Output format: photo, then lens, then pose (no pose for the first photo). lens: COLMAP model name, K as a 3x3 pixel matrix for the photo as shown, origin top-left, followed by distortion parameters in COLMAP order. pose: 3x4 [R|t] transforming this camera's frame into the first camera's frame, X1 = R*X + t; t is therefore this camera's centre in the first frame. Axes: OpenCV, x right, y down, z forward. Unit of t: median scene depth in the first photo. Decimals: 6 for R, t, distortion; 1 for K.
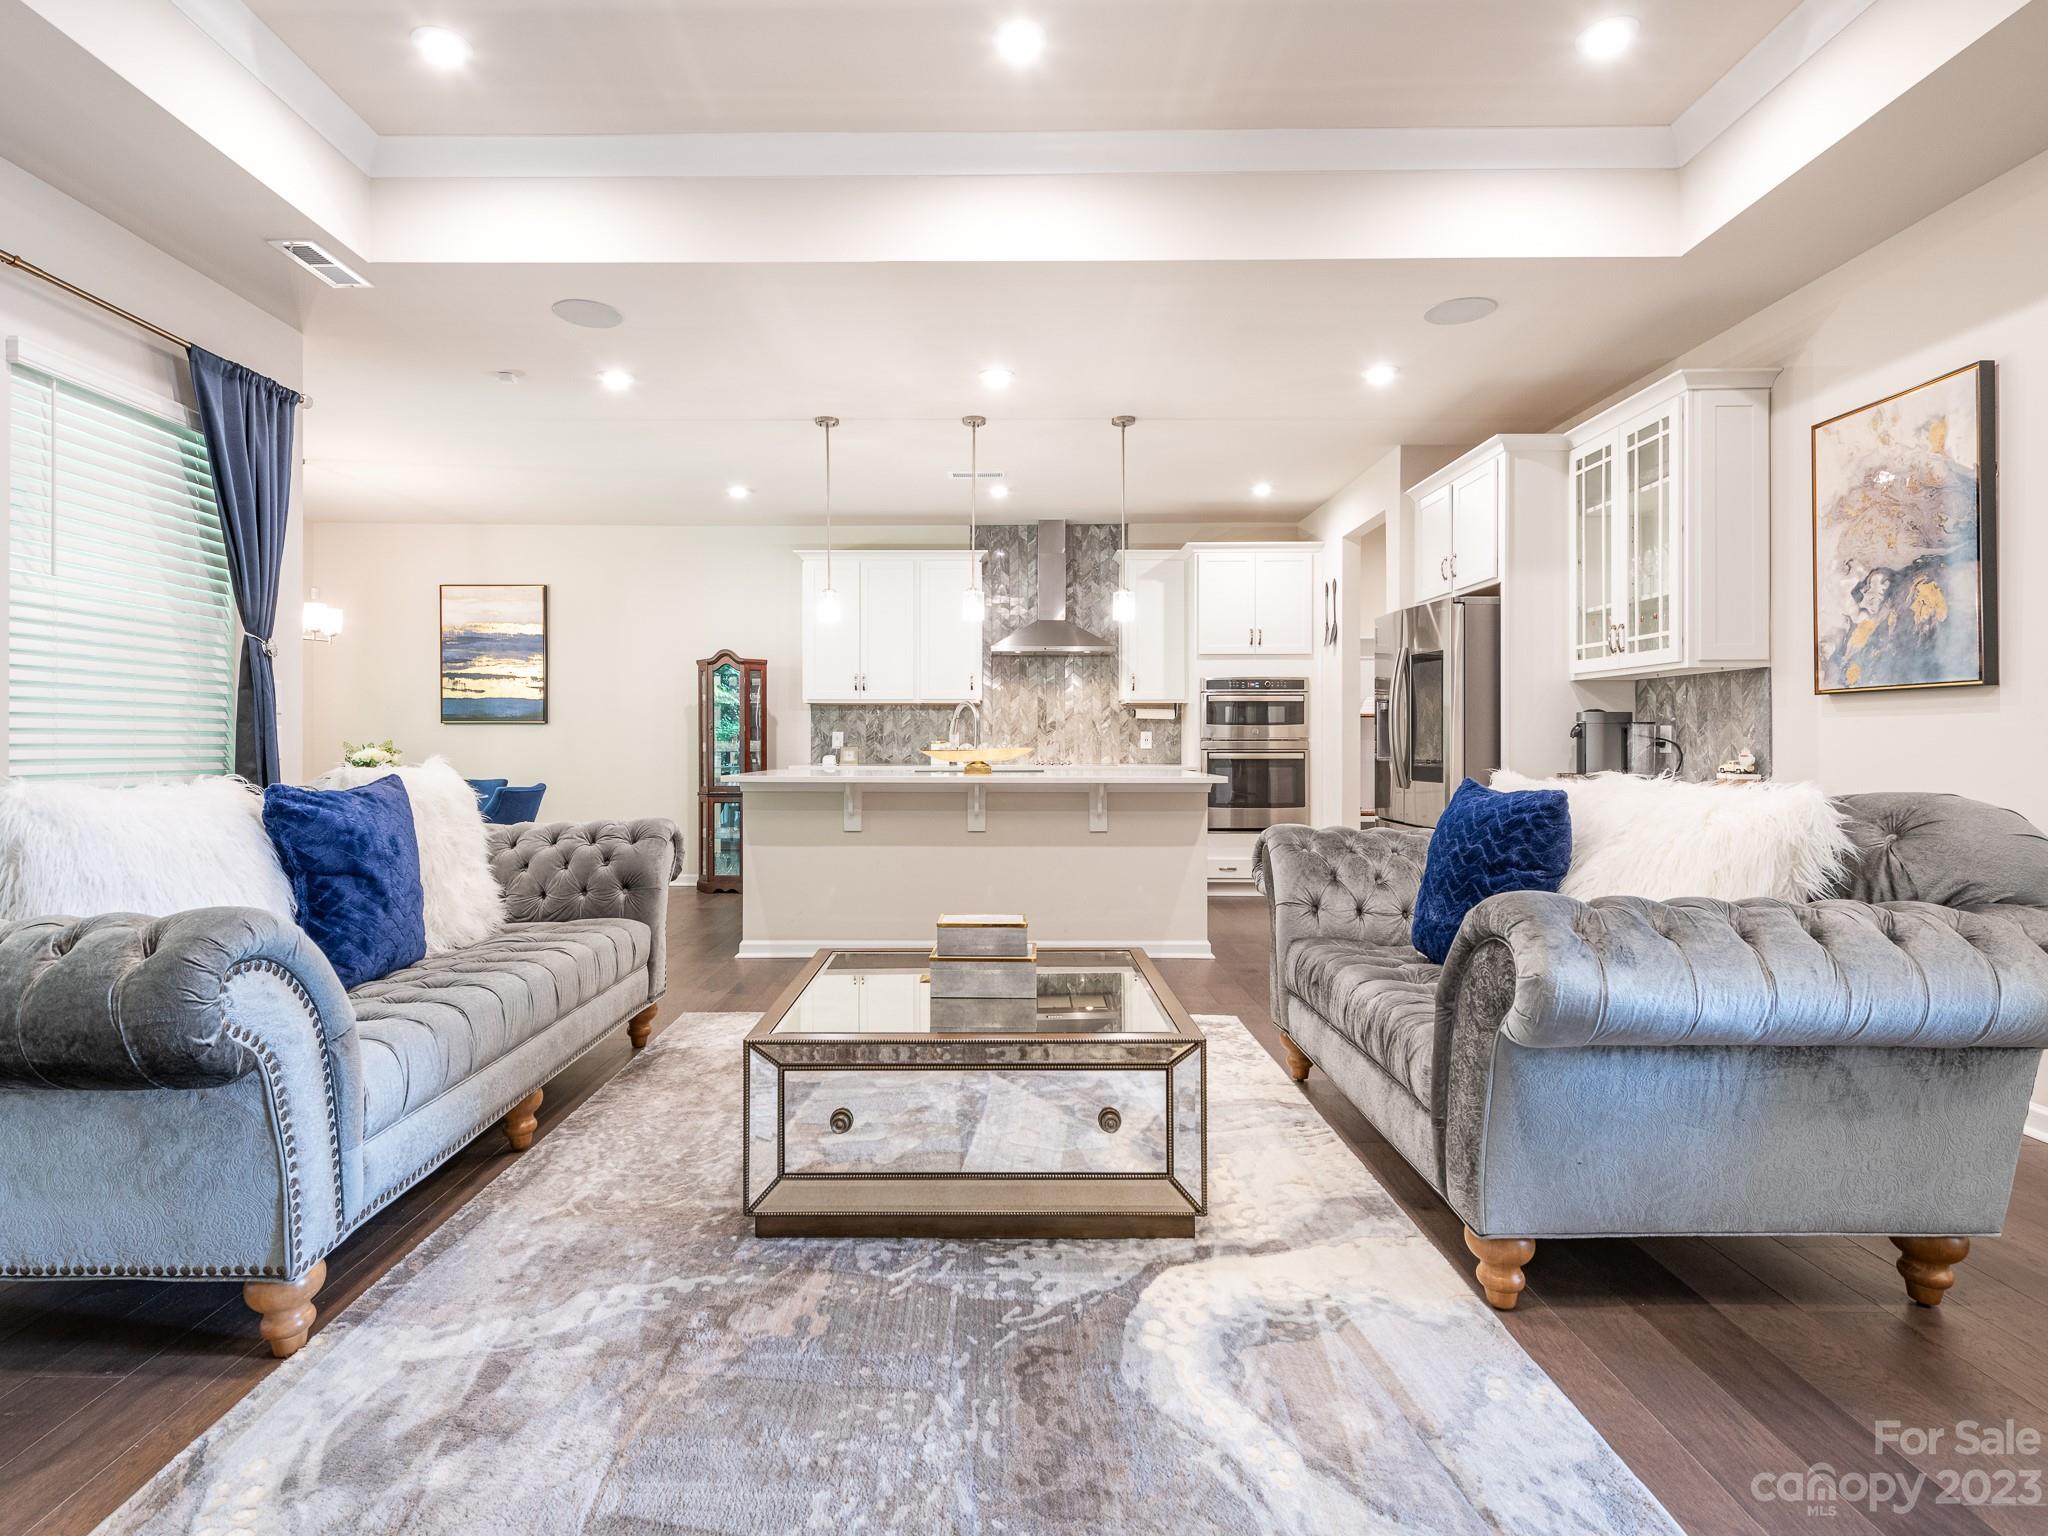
lens RADIAL K [[1113.1, 0, 988.0], [0, 1113.1, 741.0], [0, 0, 1]] dist [0.026212, -0.015019]
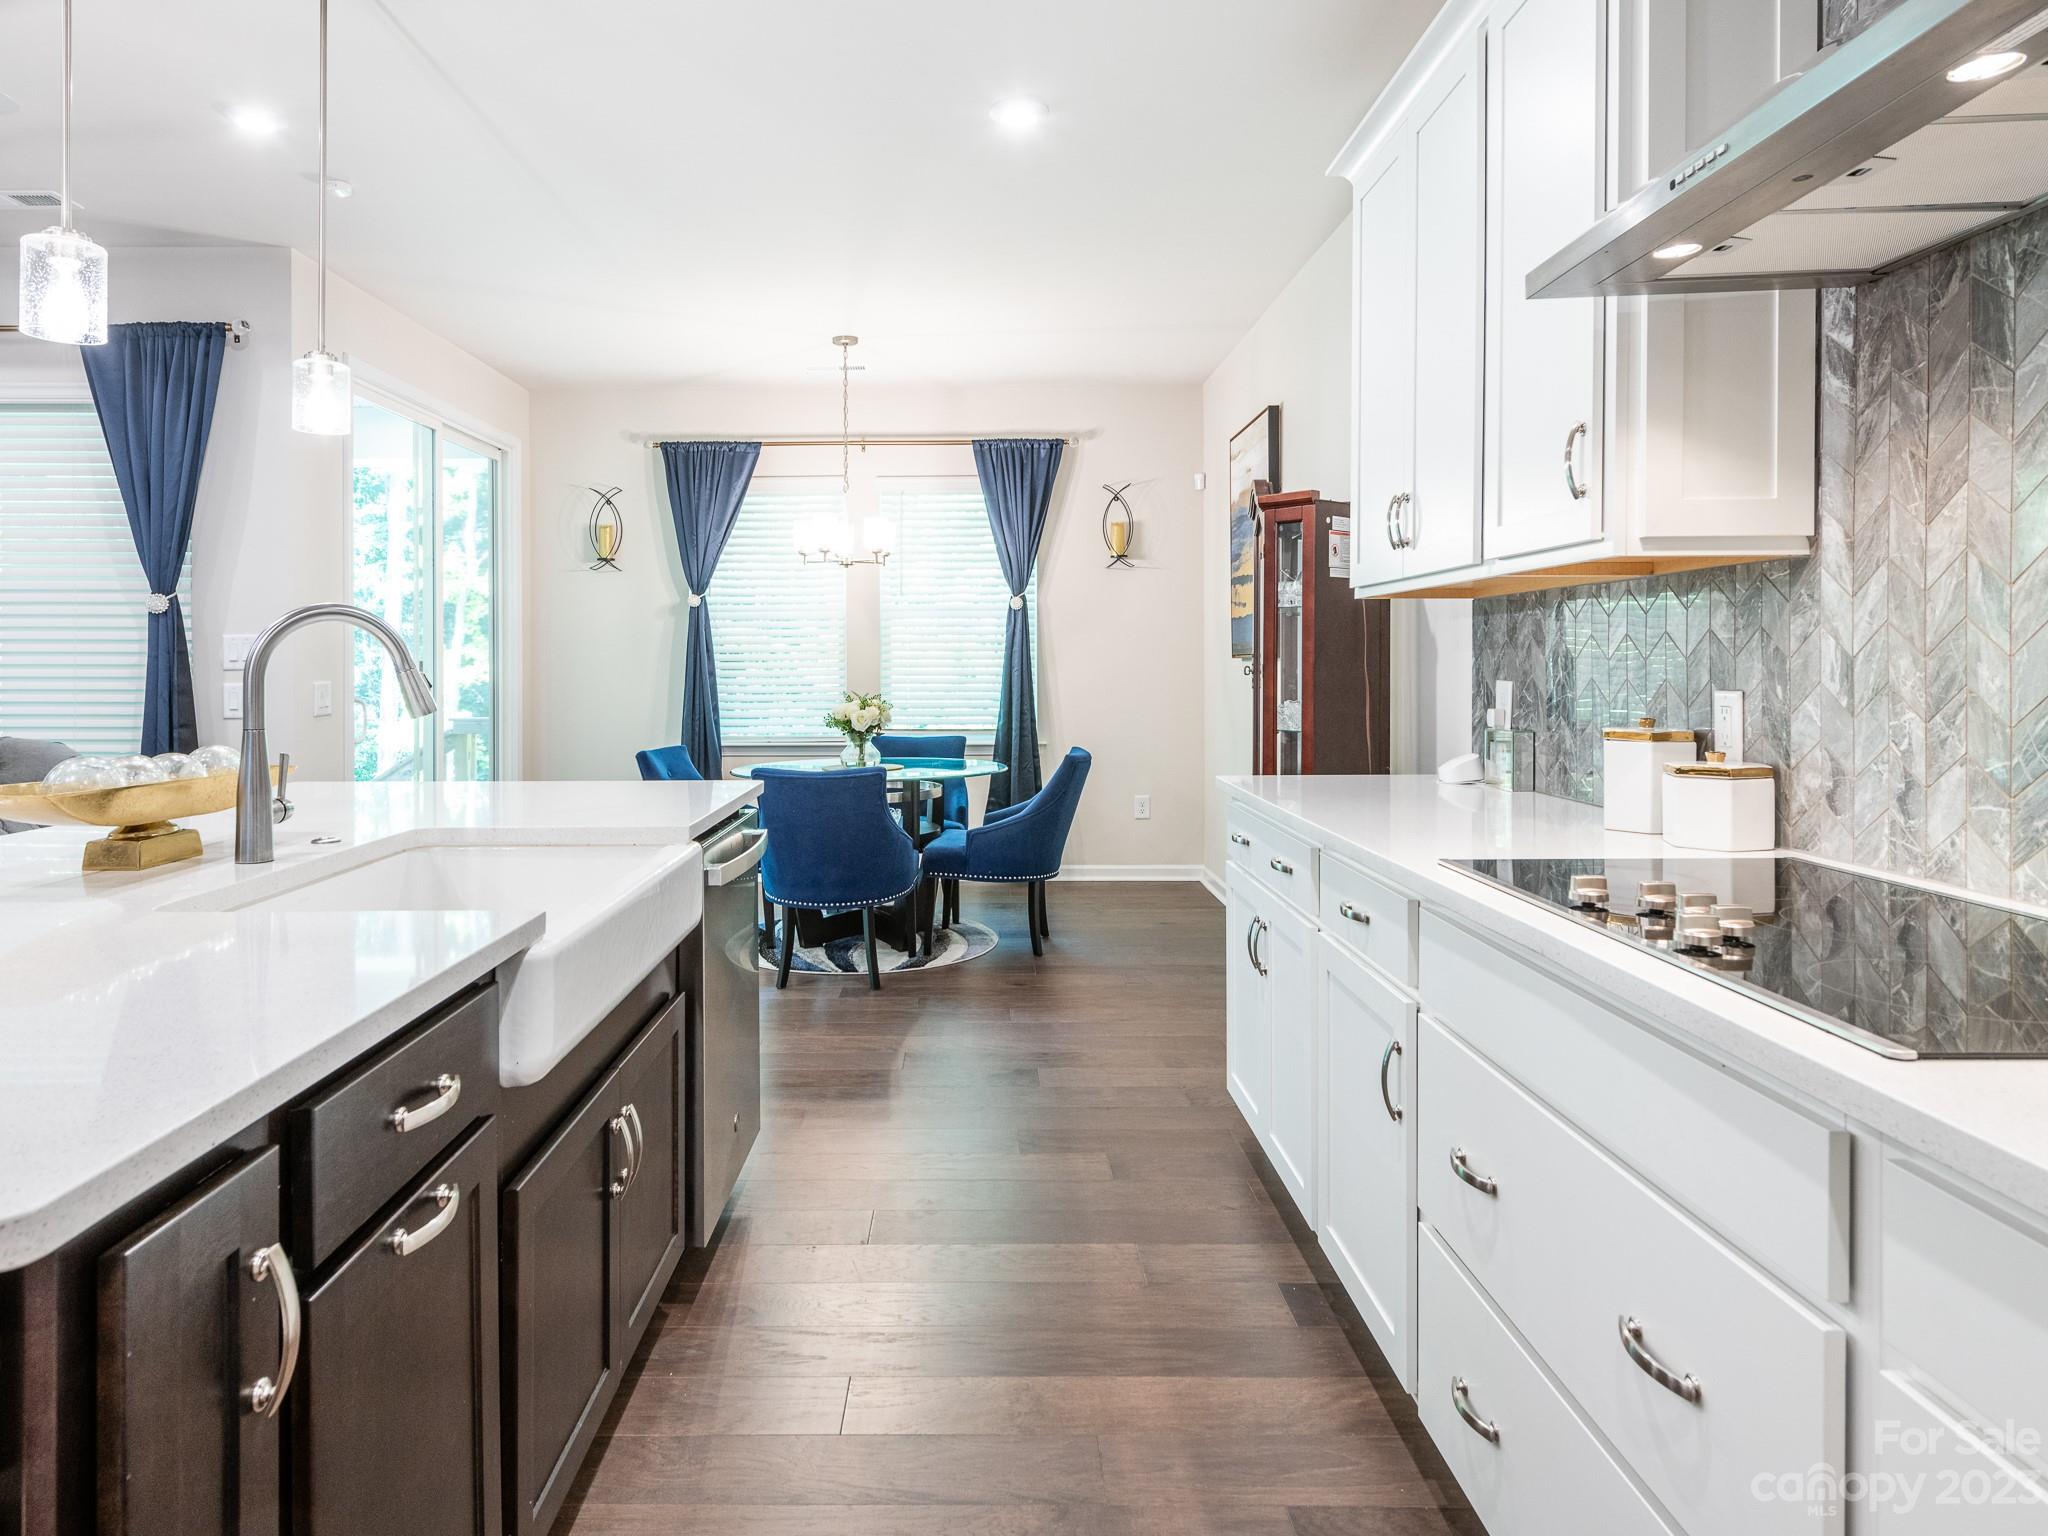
lens RADIAL K [[1242.6, 0, 1022.2], [0, 1242.6, 682.9], [0, 0, 1]] dist [0.008985, 0.000032]
pose [[0.004845, 0.018305, -0.999821, 0.451403], [0.006427, 0.999811, 0.018336, -0.030728], [0.999968, -0.006515, 0.004726, 1.786223]]
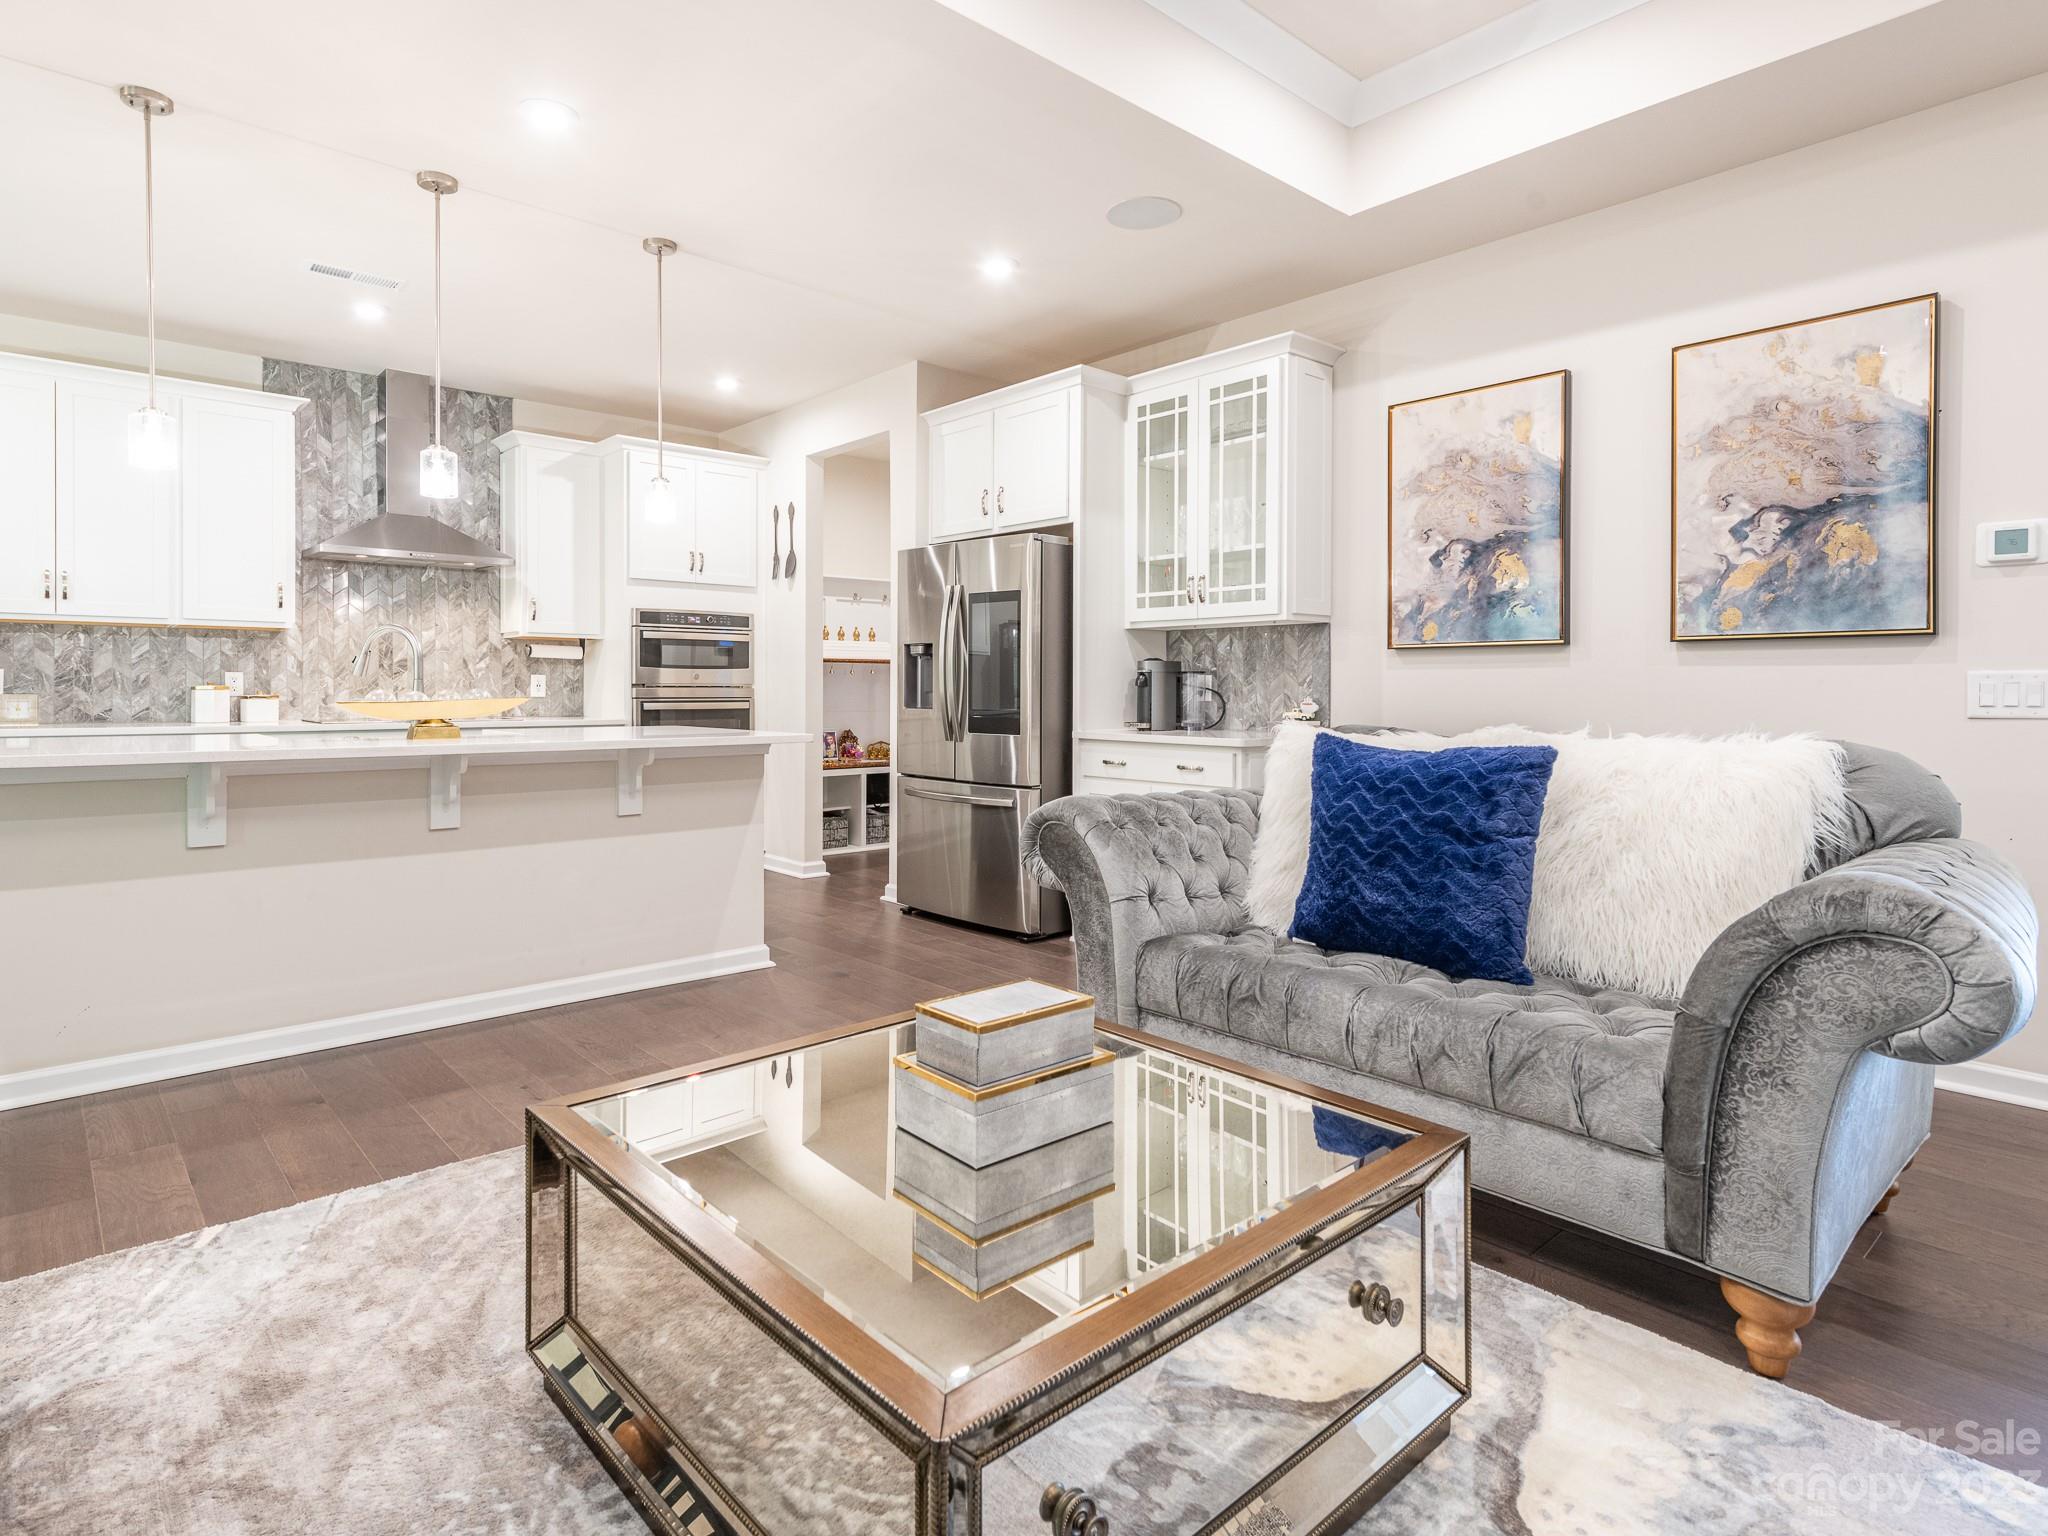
lens RADIAL K [[1113.1, 0, 1019.6], [0, 1113.1, 703.1], [0, 0, 1]] dist [0.026212, -0.015019]
pose [[0.738232, -0.005893, 0.674521, -0.279853], [-0.004241, 0.999902, 0.013377, -0.000577], [-0.674533, -0.012736, 0.738135, 0.427415]]
